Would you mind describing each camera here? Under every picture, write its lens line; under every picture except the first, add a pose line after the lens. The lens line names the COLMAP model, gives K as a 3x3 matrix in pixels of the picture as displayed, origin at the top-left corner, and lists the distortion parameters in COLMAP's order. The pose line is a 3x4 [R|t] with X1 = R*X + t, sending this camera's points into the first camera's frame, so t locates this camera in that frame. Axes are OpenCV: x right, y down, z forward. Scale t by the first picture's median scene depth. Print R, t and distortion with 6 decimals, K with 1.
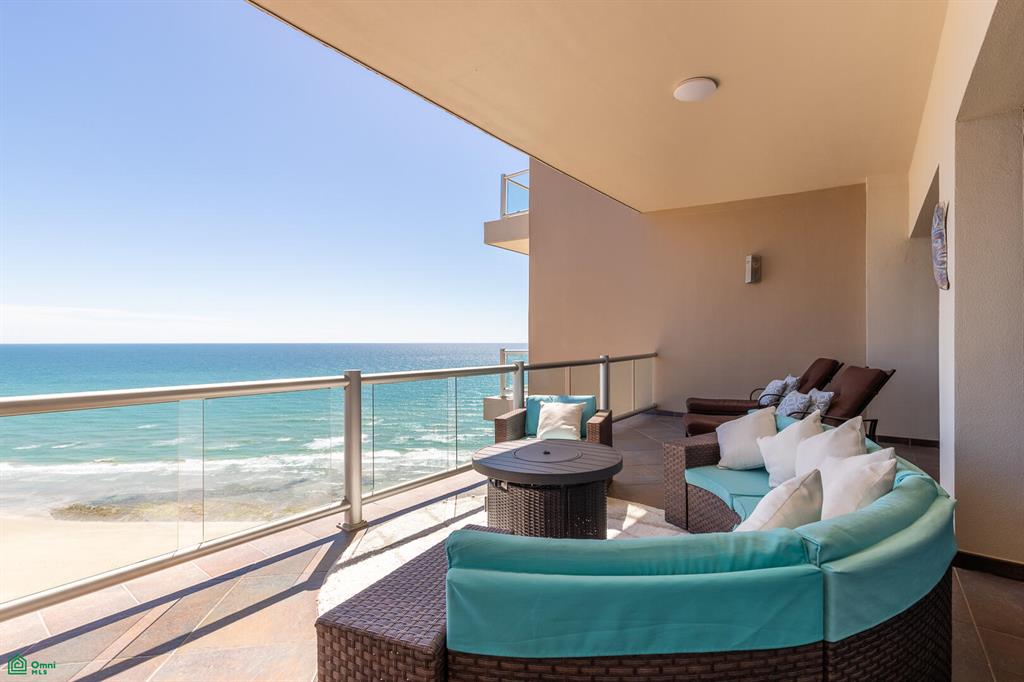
lens RADIAL K [[463.9, 0, 515.7], [0, 463.9, 343.4], [0, 0, 1]] dist [-0.001697, -0.000076]
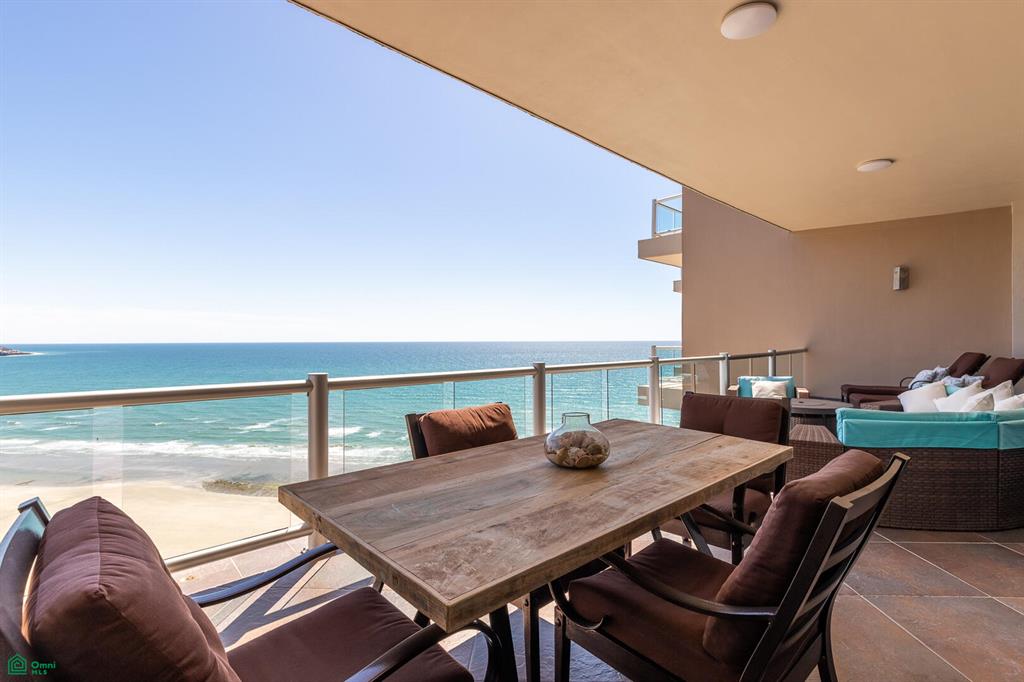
lens RADIAL K [[463.9, 0, 507.8], [0, 463.9, 342.3], [0, 0, 1]] dist [-0.001697, -0.000076]
pose [[0.984263, -0.002873, -0.176687, -0.279356], [0.003152, 0.999994, 0.001295, 0.000728], [0.176683, -0.001832, 0.984266, -0.362035]]
